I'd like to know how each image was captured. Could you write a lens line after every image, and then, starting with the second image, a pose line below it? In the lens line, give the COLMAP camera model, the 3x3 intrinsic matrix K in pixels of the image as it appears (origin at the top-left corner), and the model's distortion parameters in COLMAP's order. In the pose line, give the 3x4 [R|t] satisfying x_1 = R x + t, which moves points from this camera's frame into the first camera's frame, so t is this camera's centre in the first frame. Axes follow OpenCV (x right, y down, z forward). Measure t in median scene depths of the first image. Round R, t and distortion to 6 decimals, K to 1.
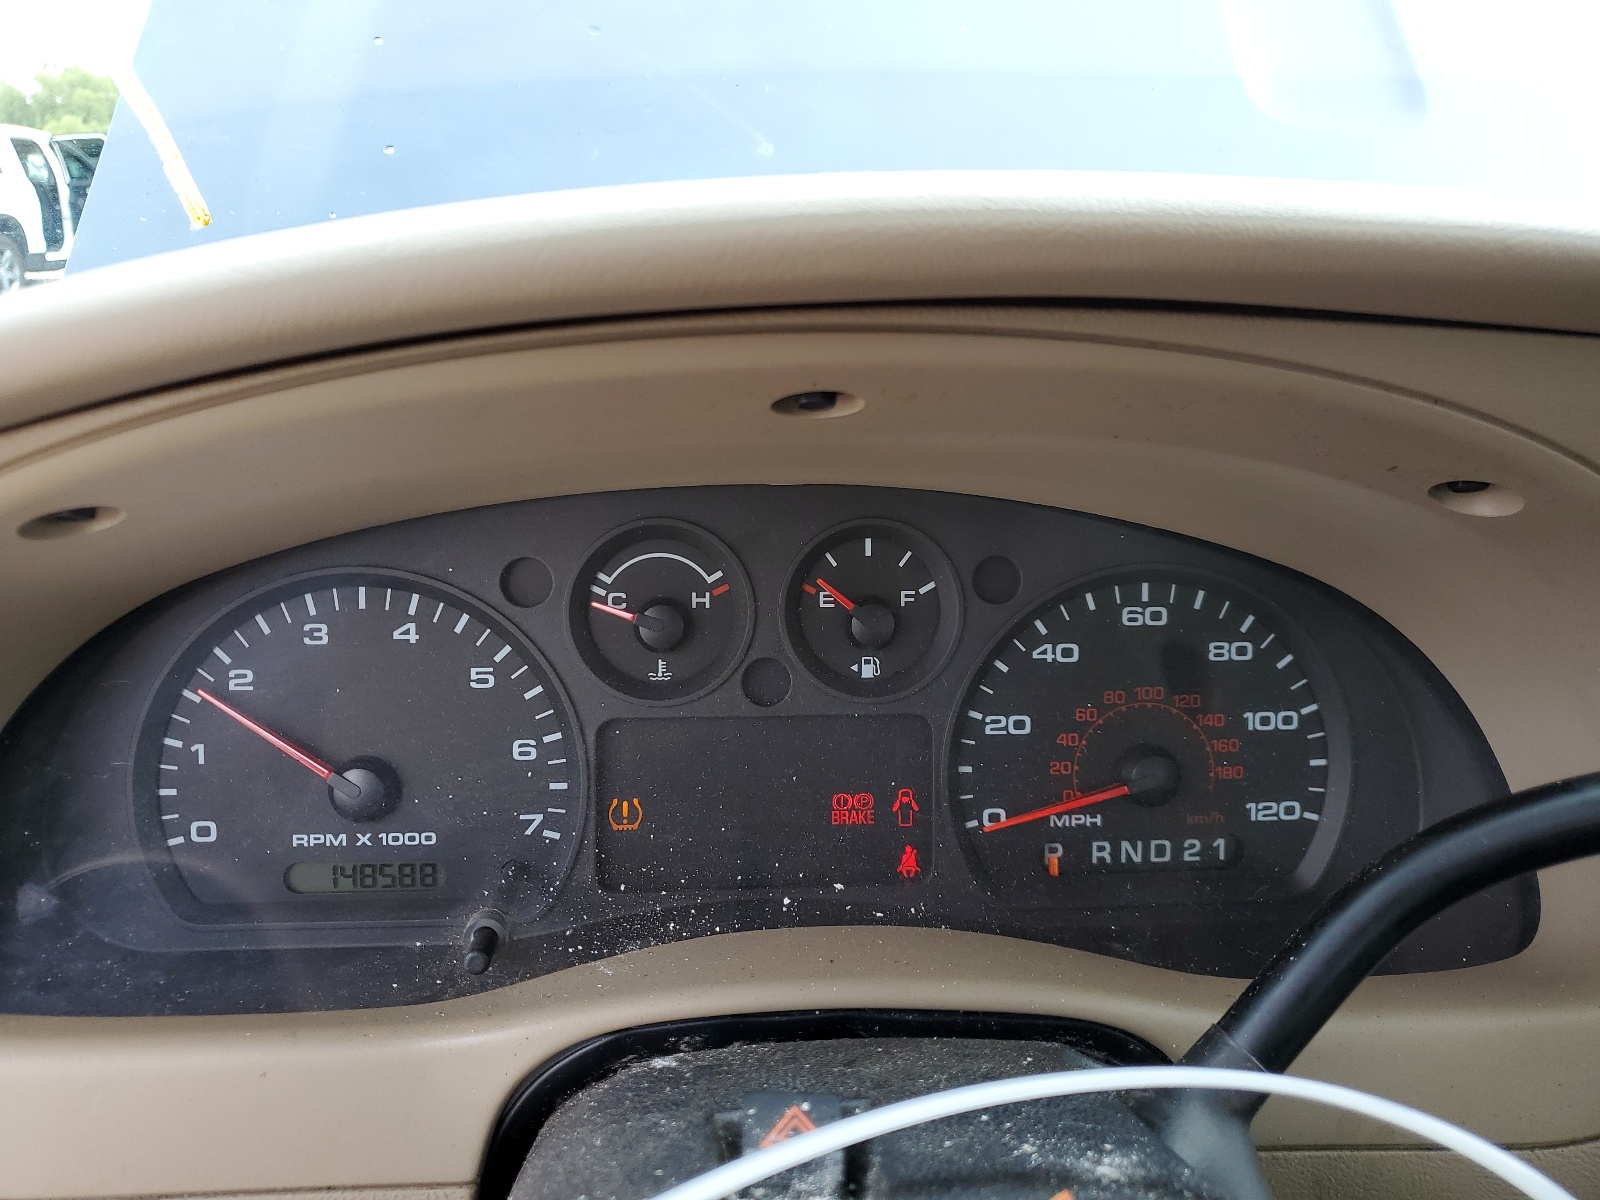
lens RADIAL K [[1234.9, 0, 800.0], [0, 1234.9, 600.0], [0, 0, 1]] dist [-0.008569, -0.009671]
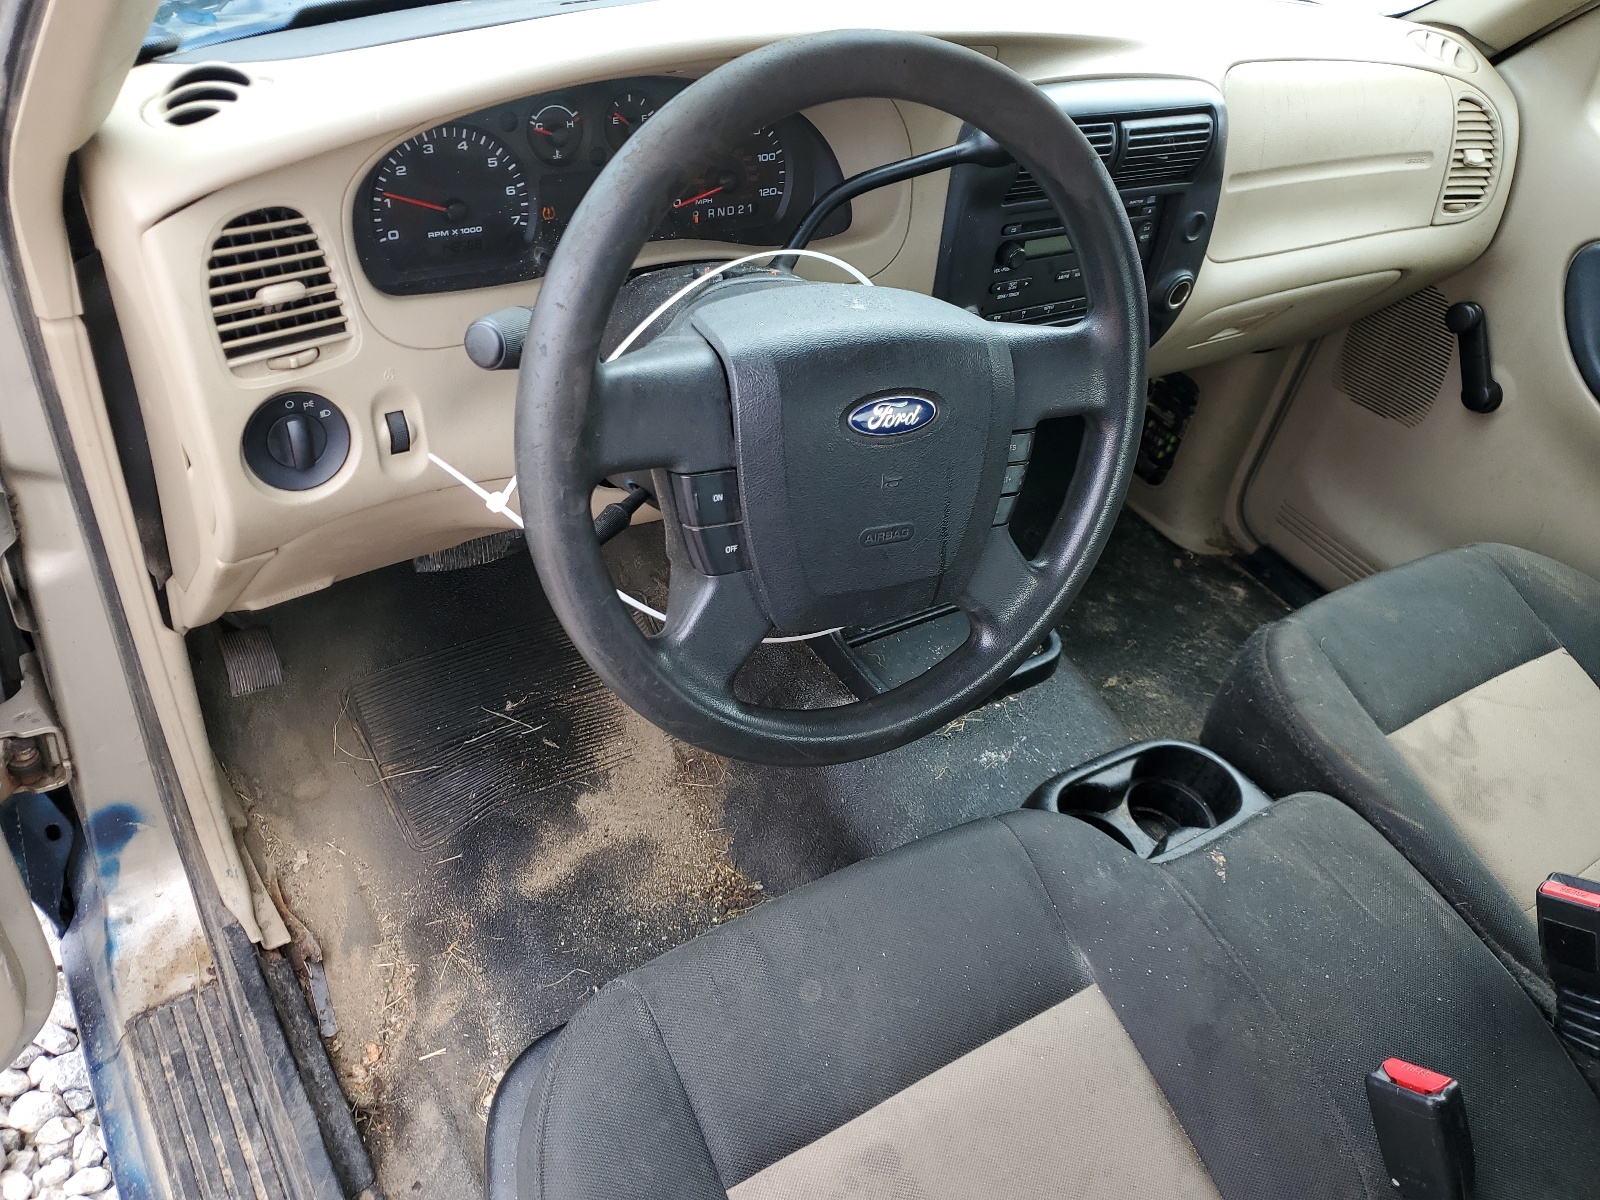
lens RADIAL K [[1234.9, 0, 800.0], [0, 1234.9, 600.0], [0, 0, 1]] dist [-0.008569, -0.009671]
pose [[0.876735, -0.221226, 0.427078, -0.978668], [0.002869, 0.890333, 0.455301, -0.285263], [-0.480966, -0.397953, 0.781220, -1.625382]]
